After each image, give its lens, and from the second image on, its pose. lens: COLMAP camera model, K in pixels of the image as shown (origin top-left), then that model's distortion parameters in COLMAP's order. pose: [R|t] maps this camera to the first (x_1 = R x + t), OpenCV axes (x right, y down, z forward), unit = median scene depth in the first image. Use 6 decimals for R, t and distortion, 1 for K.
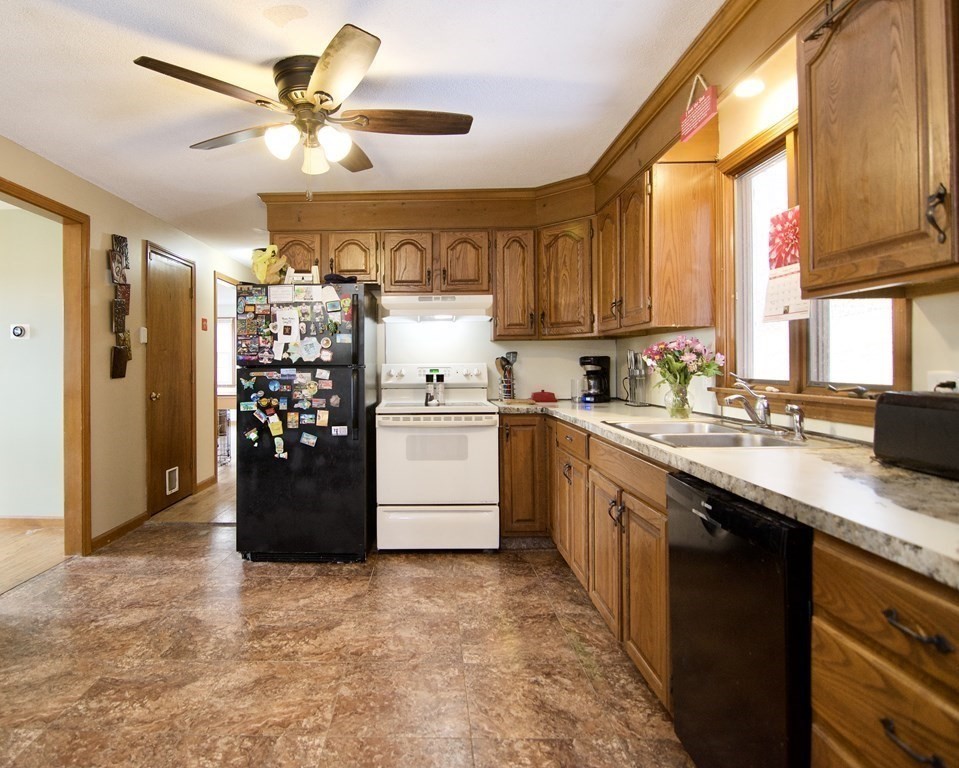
lens RADIAL K [[601.2, 0, 417.8], [0, 601.2, 359.3], [0, 0, 1]] dist [-0.001293, -0.000236]
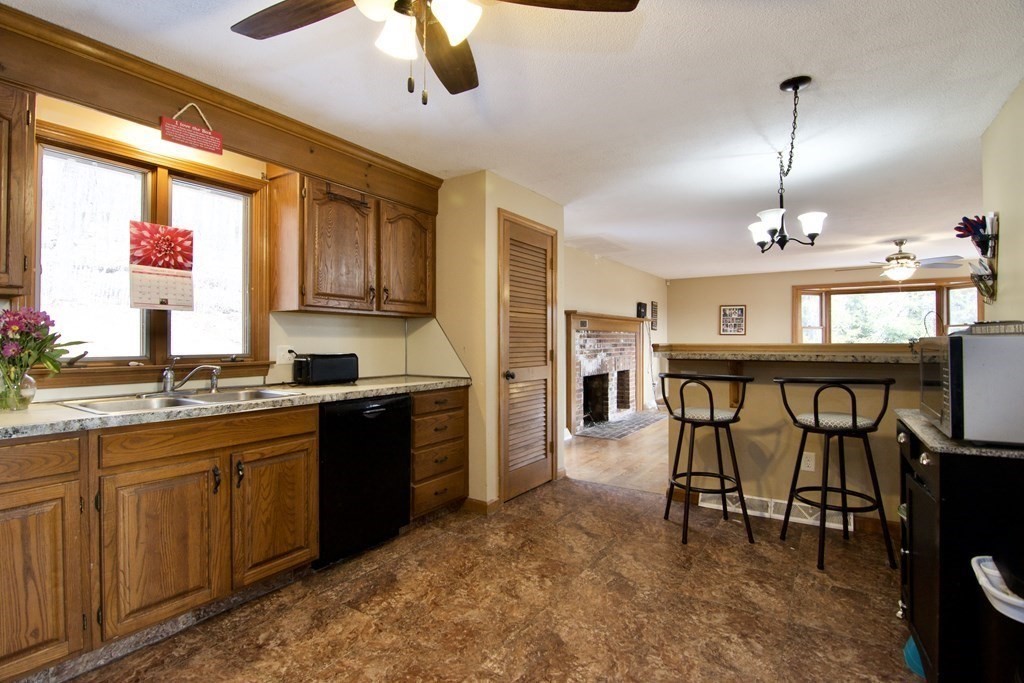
lens RADIAL K [[511.7, 0, 512.0], [0, 511.7, 341.5], [0, 0, 1]] dist [-0.000762, -0.001058]
pose [[-0.857631, 0.009544, 0.514176, -0.360885], [0.003808, 0.999918, -0.012208, 0.012380], [-0.514251, -0.008512, -0.857598, 0.920537]]
